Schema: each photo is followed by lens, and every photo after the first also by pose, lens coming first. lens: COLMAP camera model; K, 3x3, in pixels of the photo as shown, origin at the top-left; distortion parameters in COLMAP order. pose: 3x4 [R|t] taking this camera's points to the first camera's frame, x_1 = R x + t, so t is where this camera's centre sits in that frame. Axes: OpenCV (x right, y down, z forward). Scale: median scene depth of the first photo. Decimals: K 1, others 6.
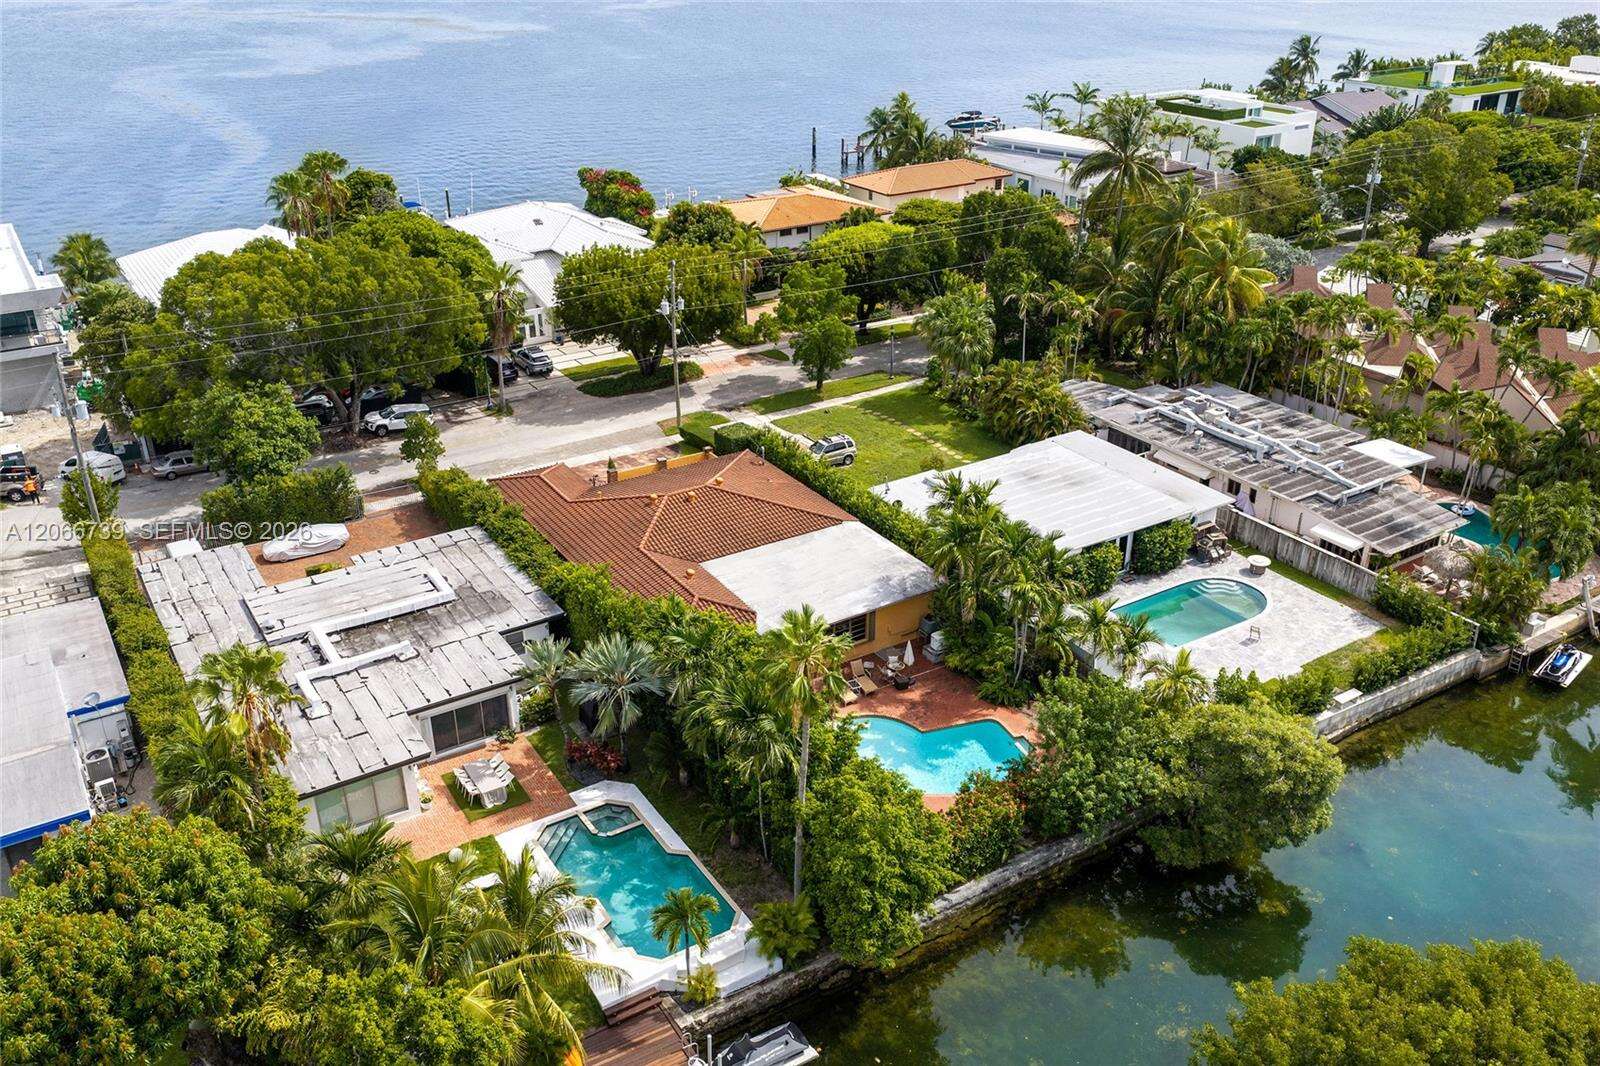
lens RADIAL K [[1277.0, 0, 858.4], [0, 1277.0, 533.4], [0, 0, 1]] dist [-0.005322, -0.009082]
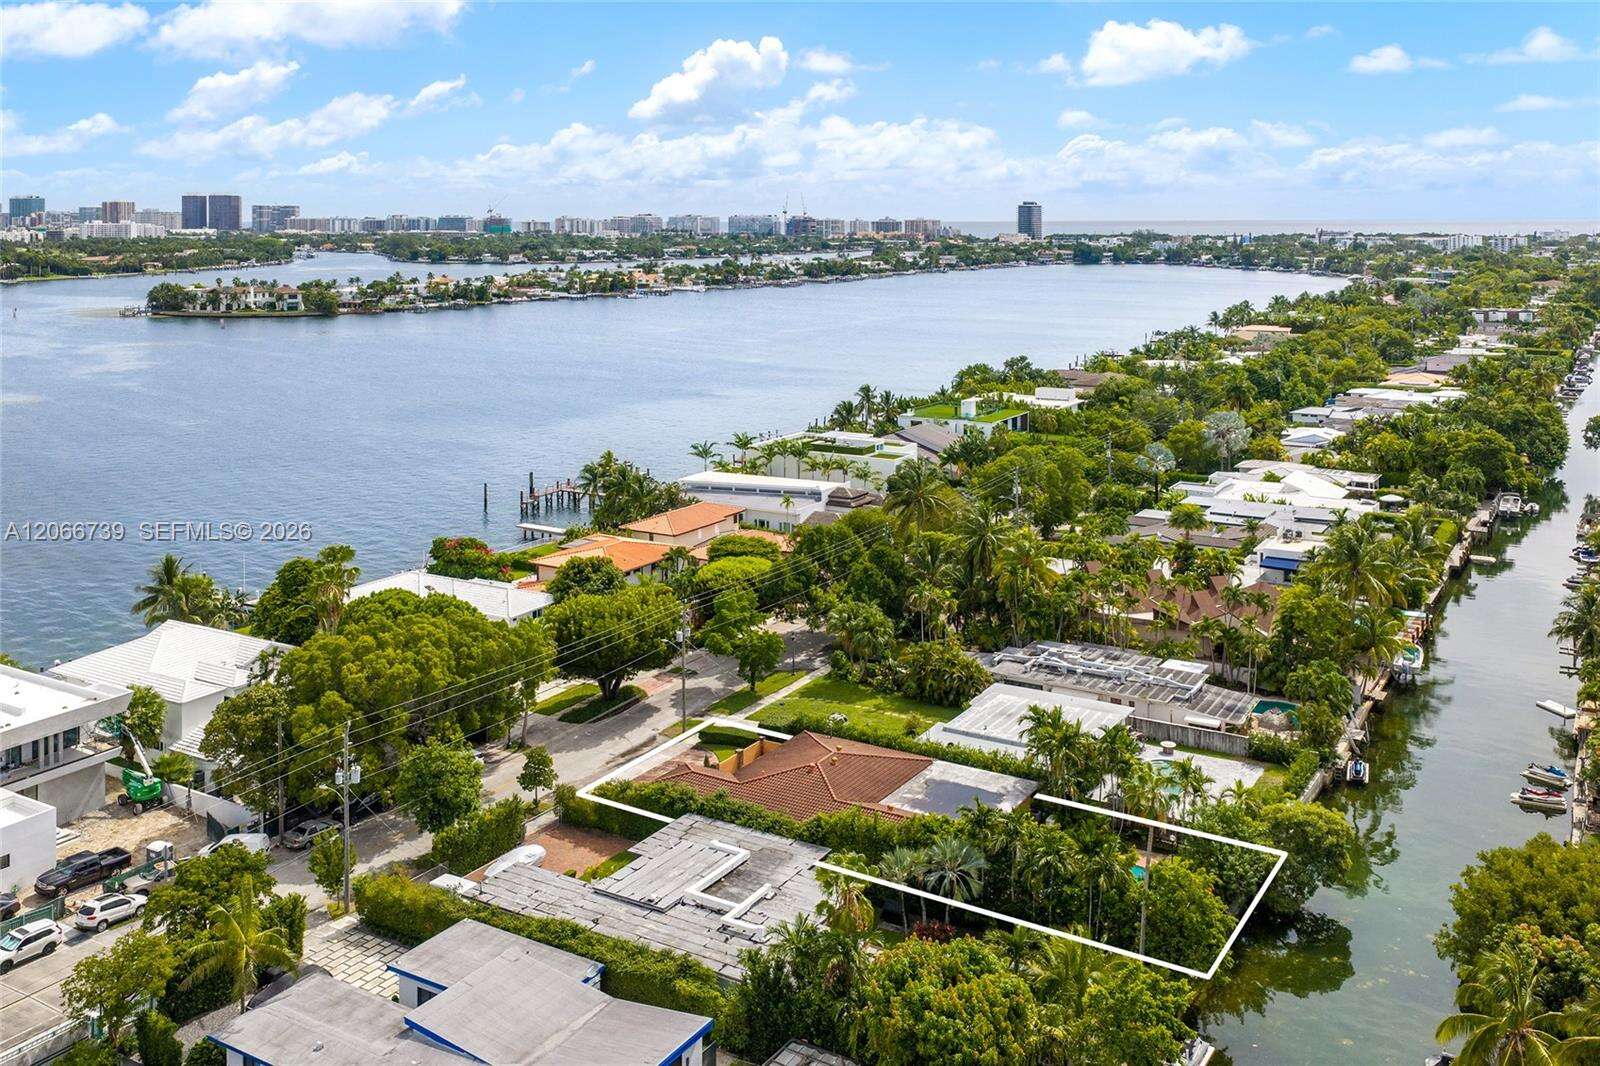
lens RADIAL K [[1358.3, 0, 778.0], [0, 1358.3, 327.7], [0, 0, 1]] dist [0.002181, 0.001770]
pose [[0.906145, -0.031872, 0.421765, -0.573254], [0.191138, 0.920390, -0.341100, 0.020895], [-0.377317, 0.389701, 0.840098, -0.283505]]
